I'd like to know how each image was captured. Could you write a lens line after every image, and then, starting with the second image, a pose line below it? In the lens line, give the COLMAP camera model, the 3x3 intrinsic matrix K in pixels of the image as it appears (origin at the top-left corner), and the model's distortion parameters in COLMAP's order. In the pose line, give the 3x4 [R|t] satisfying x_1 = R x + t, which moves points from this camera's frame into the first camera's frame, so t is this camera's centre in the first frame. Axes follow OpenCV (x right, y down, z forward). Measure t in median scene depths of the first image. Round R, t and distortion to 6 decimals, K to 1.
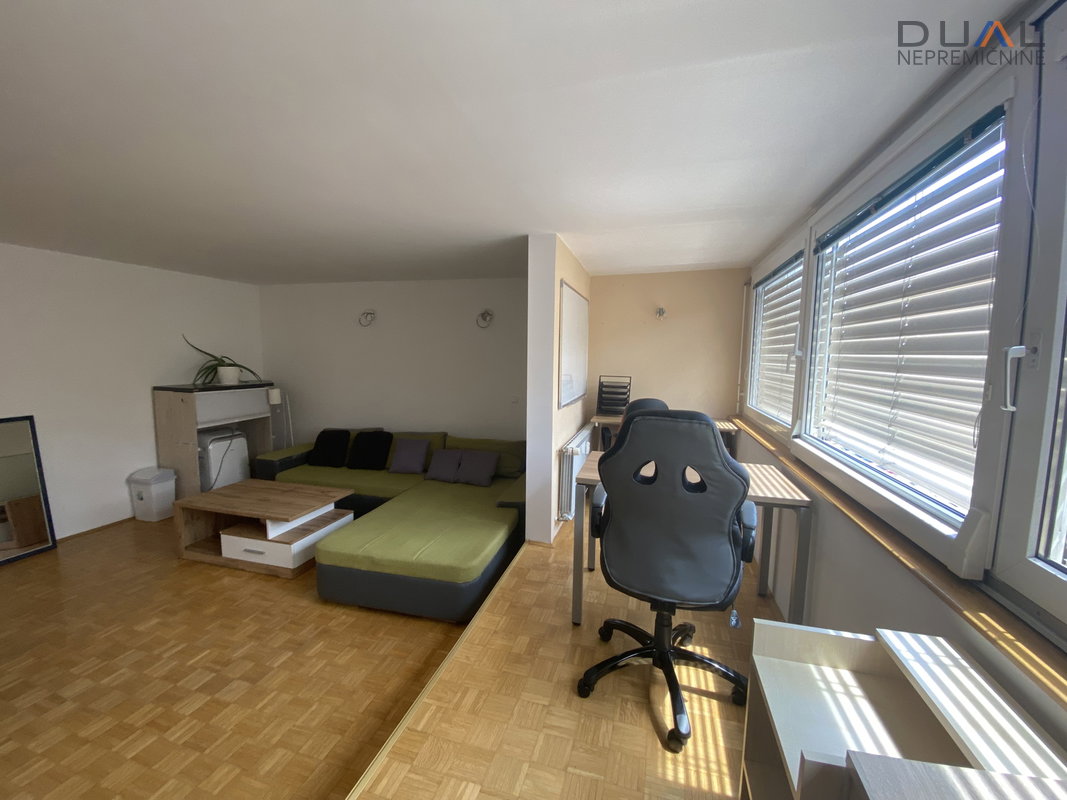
lens RADIAL K [[434.1, 0, 535.9], [0, 434.1, 399.3], [0, 0, 1]] dist [0.019324, -0.018230]
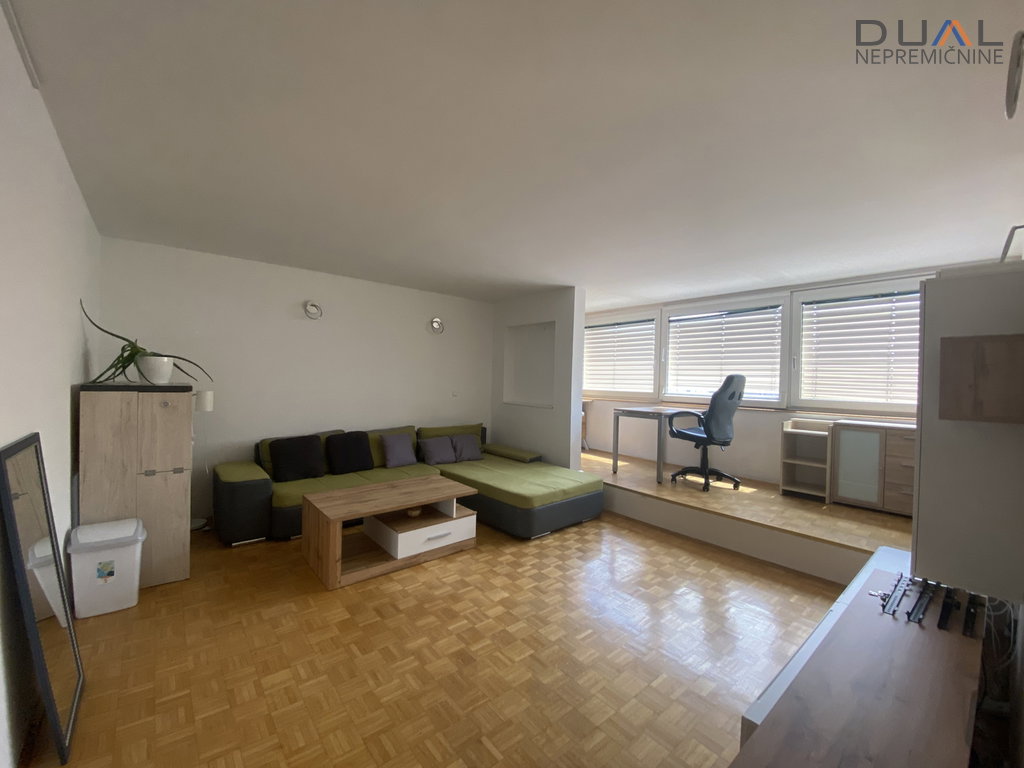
lens RADIAL K [[412.4, 0, 515.0], [0, 412.4, 383.9], [0, 0, 1]] dist [0.024688, -0.024612]
pose [[0.562705, -0.012071, 0.826570, -1.148204], [0.066795, 0.997288, -0.030907, 0.027430], [-0.823955, 0.072602, 0.561985, 0.235363]]
